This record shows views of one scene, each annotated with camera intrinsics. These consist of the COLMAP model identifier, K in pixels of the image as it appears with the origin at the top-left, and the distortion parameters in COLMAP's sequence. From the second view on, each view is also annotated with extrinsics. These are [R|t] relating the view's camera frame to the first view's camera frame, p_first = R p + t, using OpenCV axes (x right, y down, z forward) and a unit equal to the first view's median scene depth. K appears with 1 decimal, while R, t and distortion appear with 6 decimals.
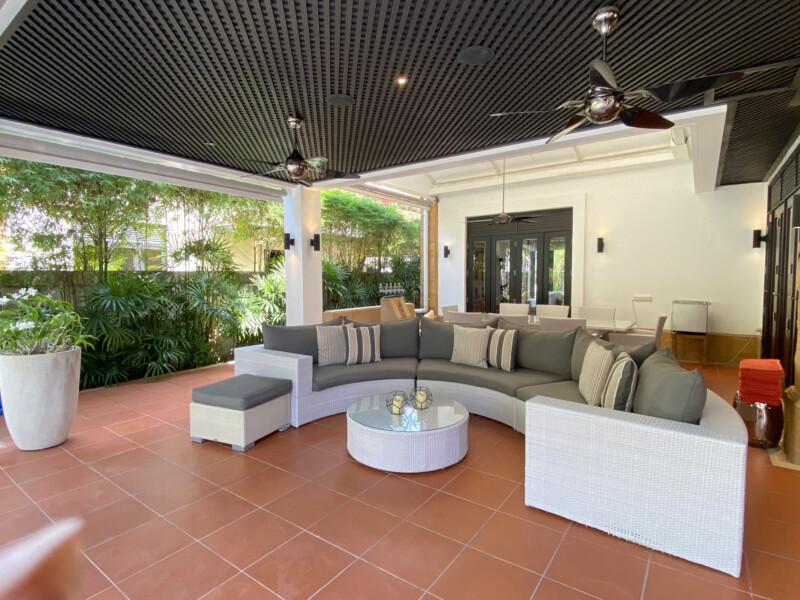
lens RADIAL K [[420.3, 0, 401.3], [0, 420.3, 303.1], [0, 0, 1]] dist [-0.053639, -0.000085]
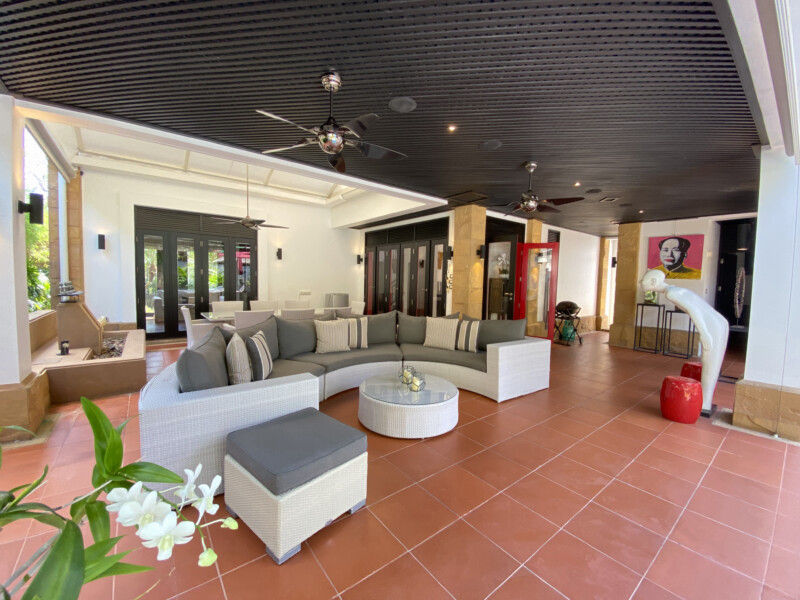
lens RADIAL K [[331.4, 0, 404.0], [0, 331.4, 299.4], [0, 0, 1]] dist [-0.014488, -0.000111]
pose [[0.277833, -0.038061, 0.959875, -0.425790], [0.027765, 0.999115, 0.031581, -0.019657], [-0.960228, 0.017877, 0.278644, 0.341059]]
